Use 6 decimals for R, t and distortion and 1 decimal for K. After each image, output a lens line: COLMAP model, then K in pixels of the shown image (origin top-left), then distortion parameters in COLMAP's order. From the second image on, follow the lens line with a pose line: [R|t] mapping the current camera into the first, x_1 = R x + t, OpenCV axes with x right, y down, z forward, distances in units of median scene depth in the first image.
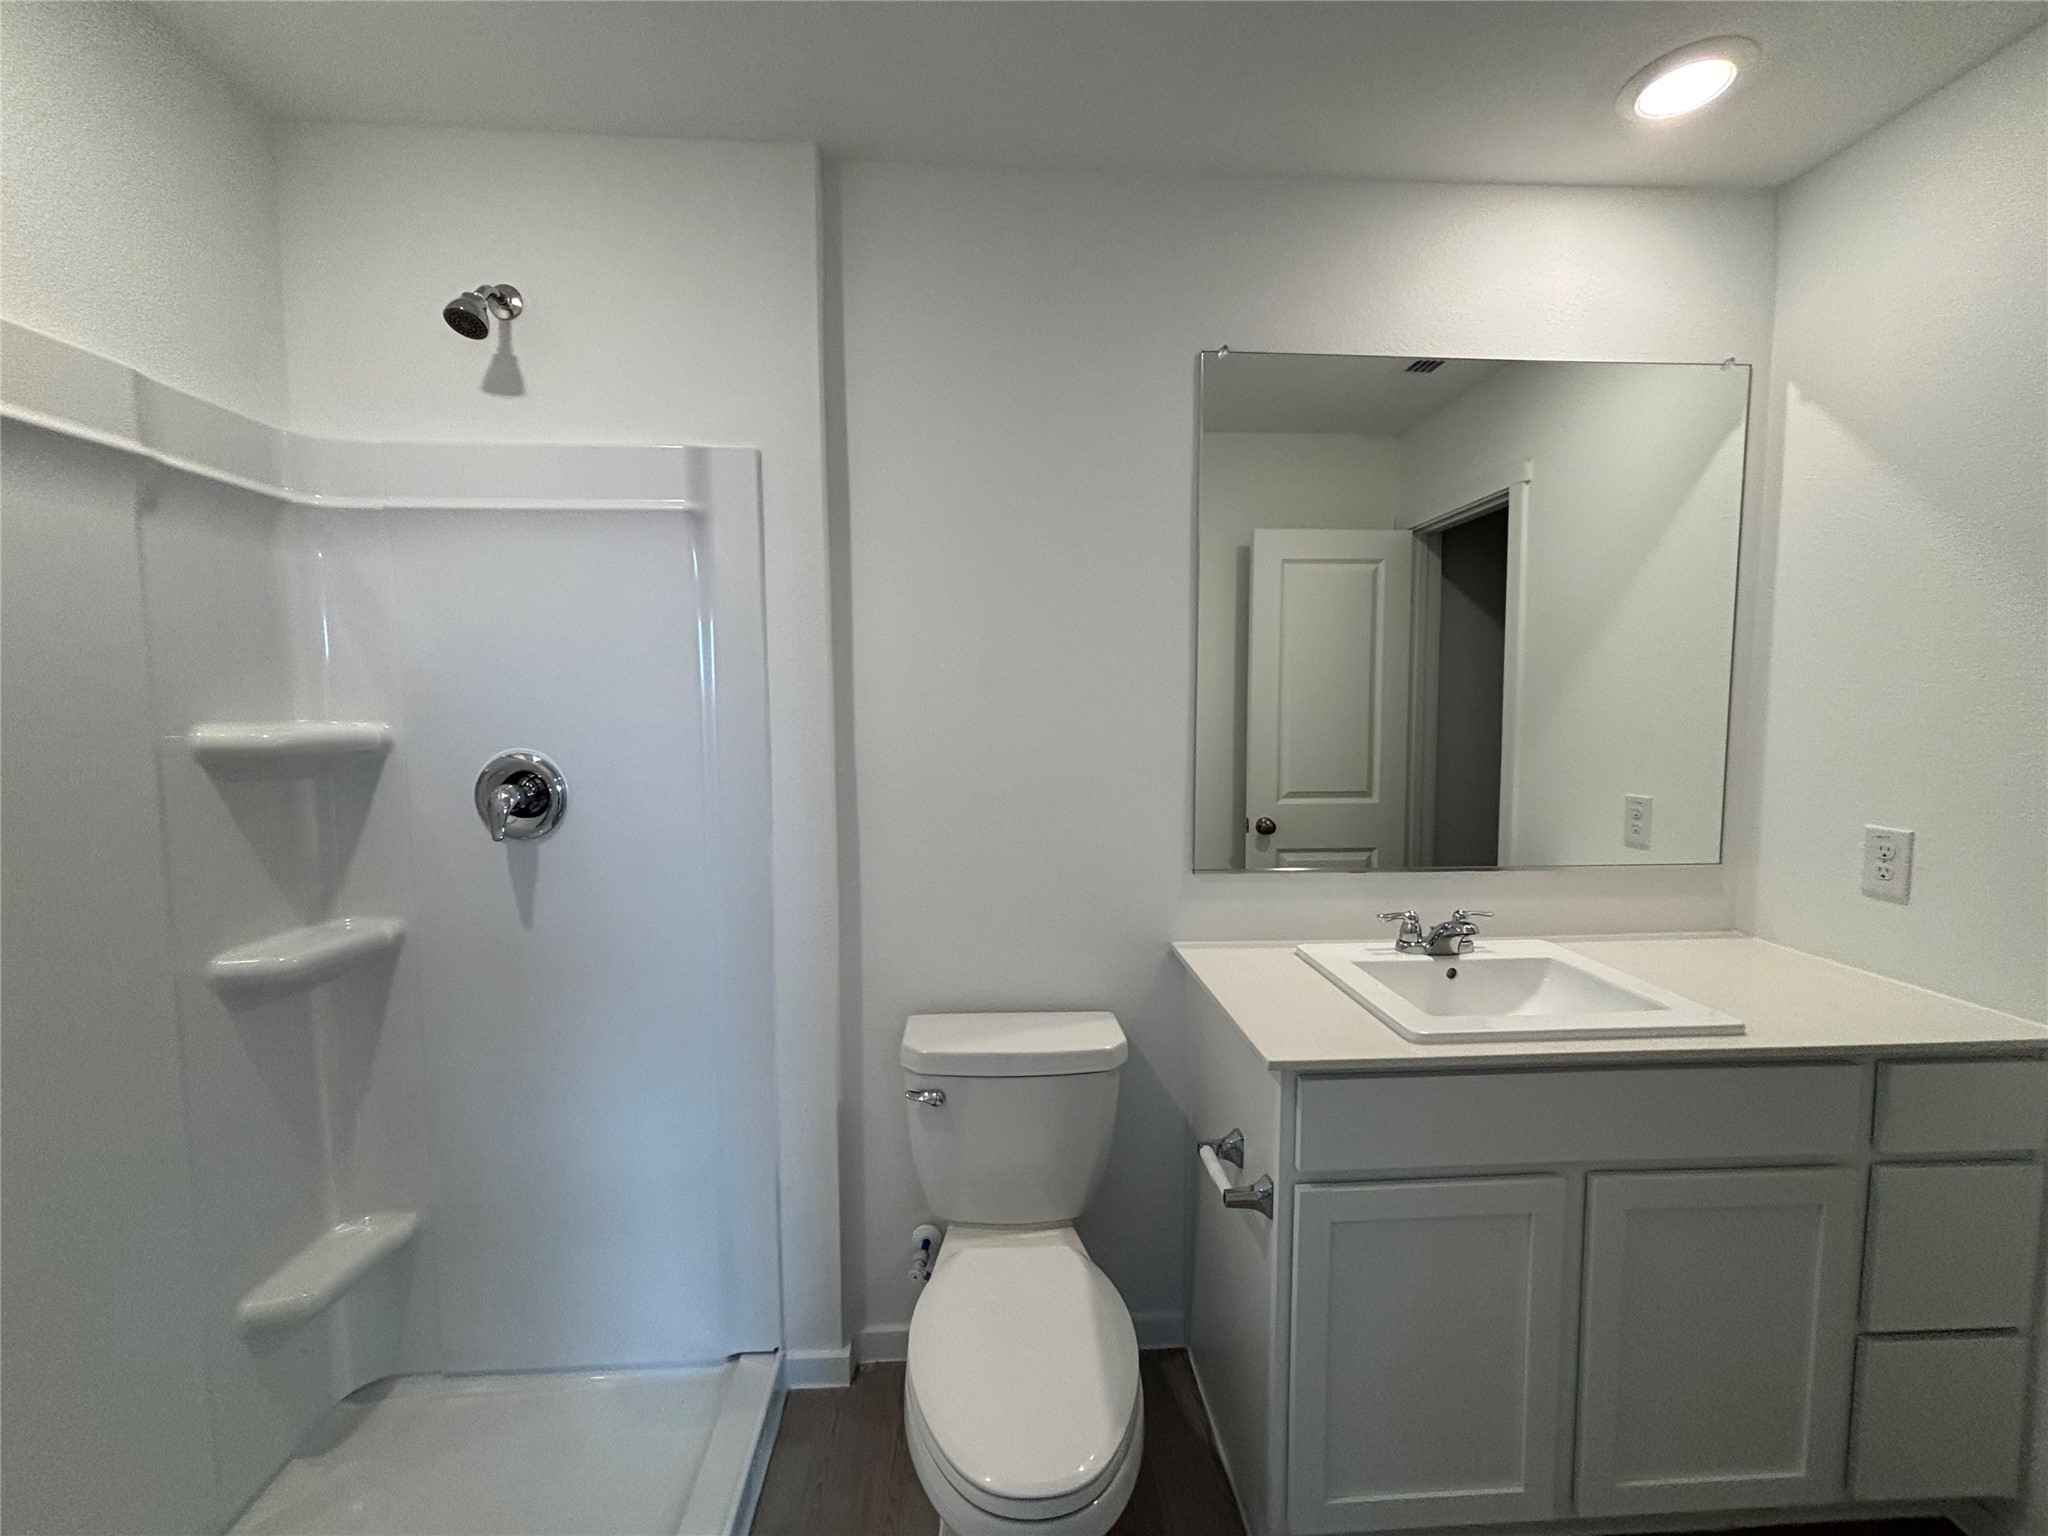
lens RADIAL K [[826.8, 0, 1031.0], [0, 826.8, 764.4], [0, 0, 1]] dist [0.005247, -0.001237]
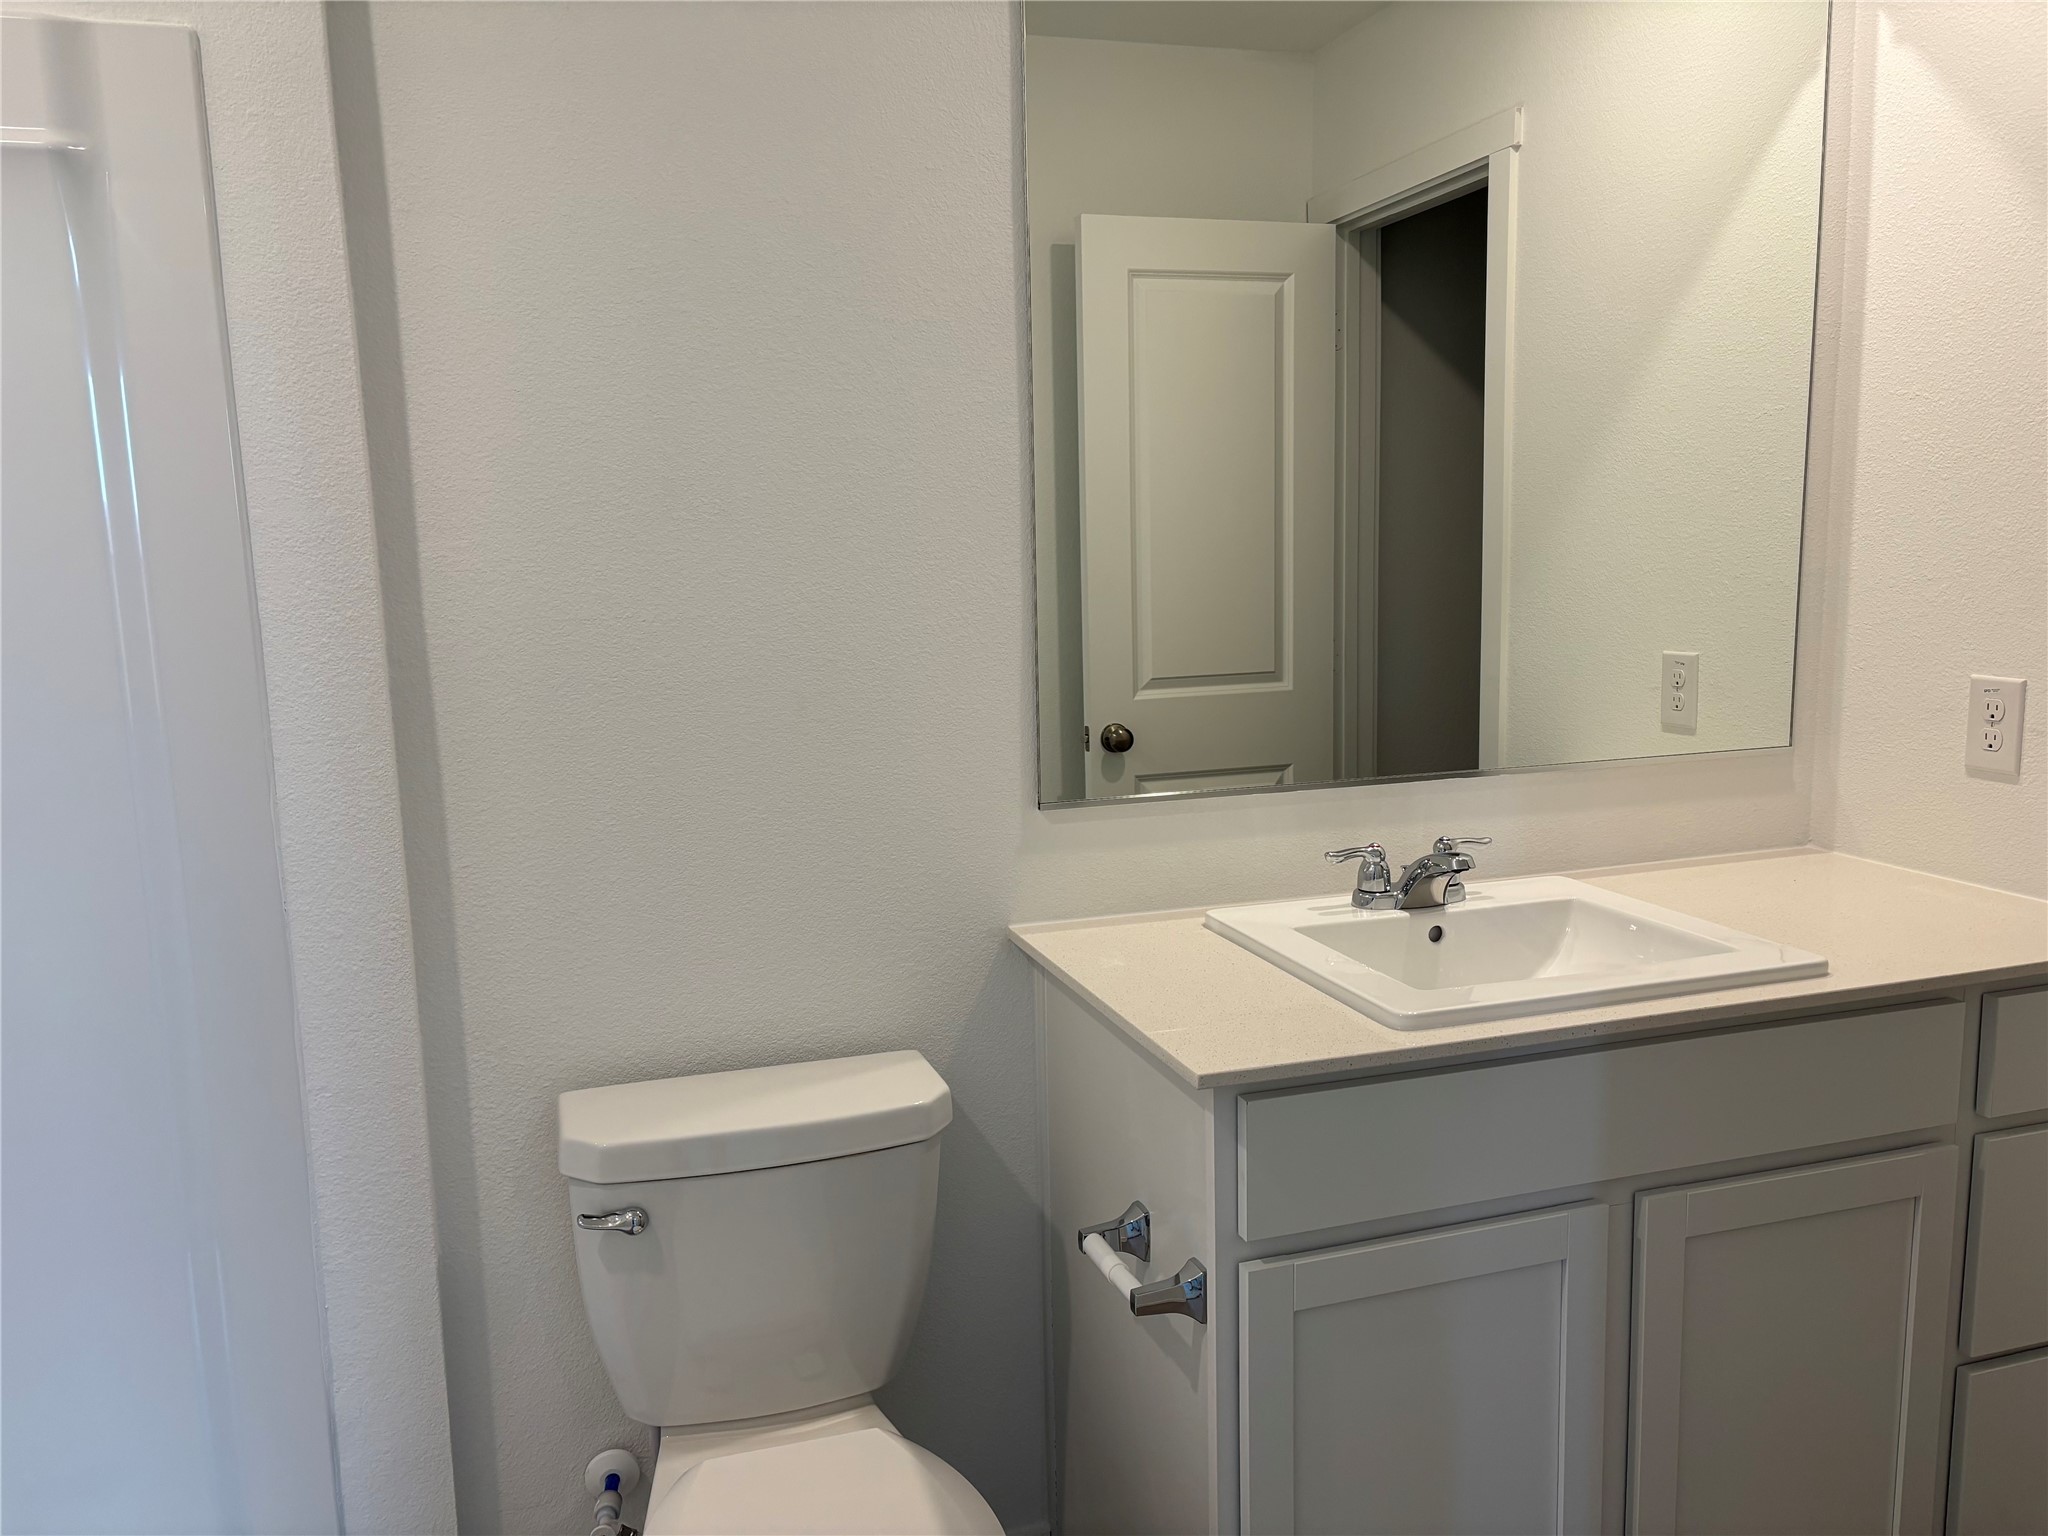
lens RADIAL K [[1536.2, 0, 1021.1], [0, 1536.2, 772.1], [0, 0, 1]] dist [0.040457, -0.048202]
pose [[0.969454, -0.059371, 0.237981, -0.083871], [0.041344, 0.995934, 0.080039, 0.018291], [-0.241765, -0.067755, 0.967966, -0.073863]]
